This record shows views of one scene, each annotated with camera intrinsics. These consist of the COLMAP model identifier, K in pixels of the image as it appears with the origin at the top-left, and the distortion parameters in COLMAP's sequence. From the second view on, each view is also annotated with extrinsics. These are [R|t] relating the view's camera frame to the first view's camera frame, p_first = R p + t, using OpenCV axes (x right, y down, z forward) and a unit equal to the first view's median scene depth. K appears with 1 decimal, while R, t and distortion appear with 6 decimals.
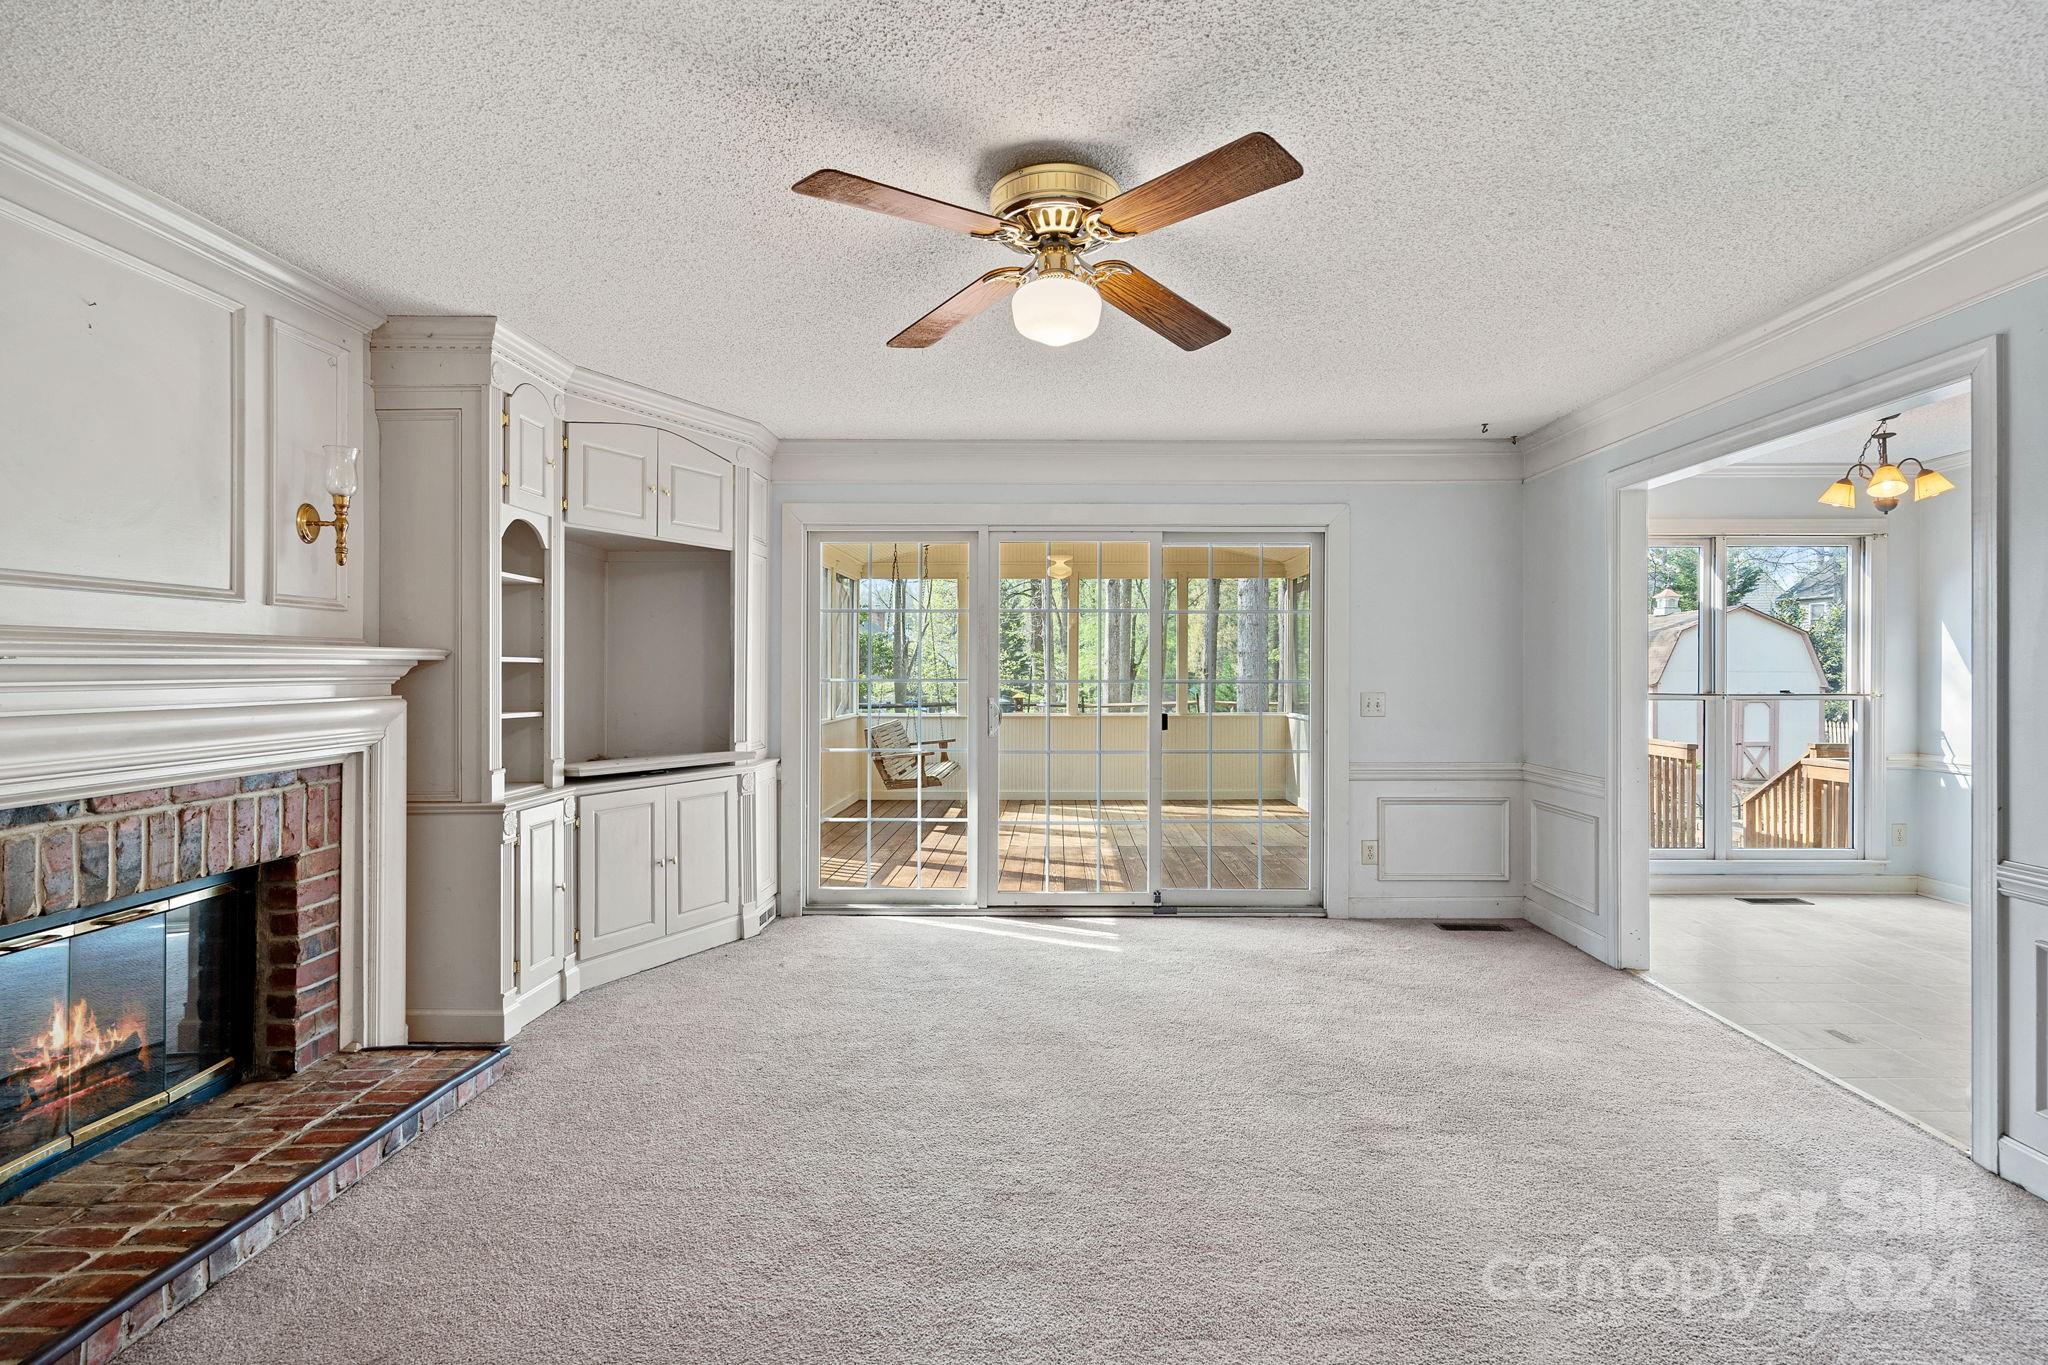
lens RADIAL K [[954.1, 0, 1036.5], [0, 954.1, 679.8], [0, 0, 1]] dist [-0.002171, -0.000596]
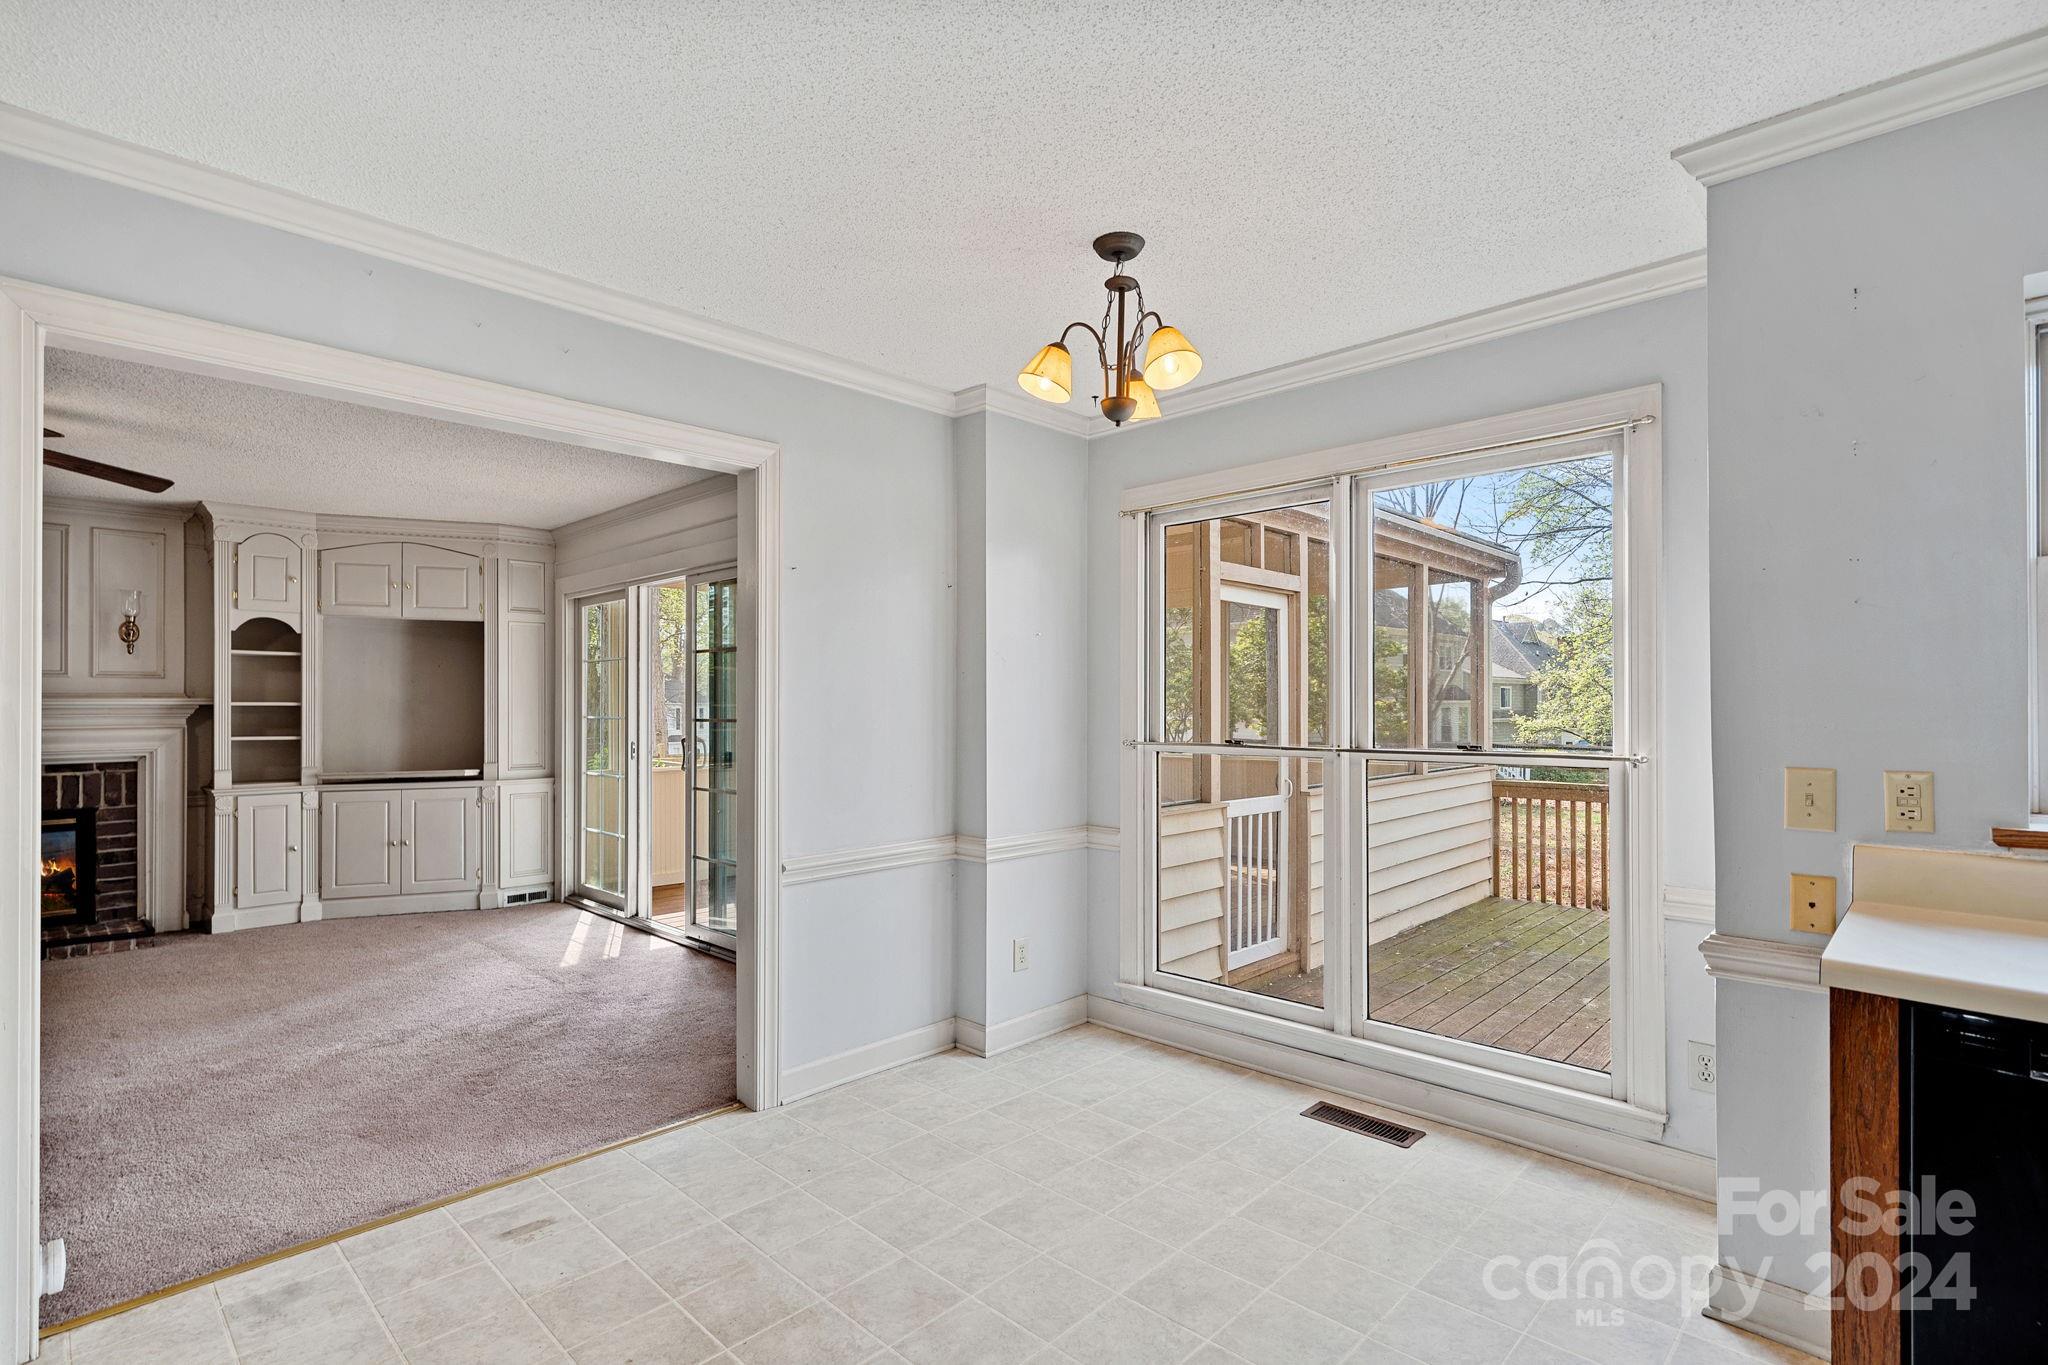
lens RADIAL K [[956.9, 0, 1015.2], [0, 956.9, 704.9], [0, 0, 1]] dist [0.004797, 0.000661]
pose [[0.729354, -0.004859, -0.684119, 1.576331], [-0.003529, 0.999935, -0.010864, -0.006647], [0.684127, 0.010338, 0.729290, 0.716197]]
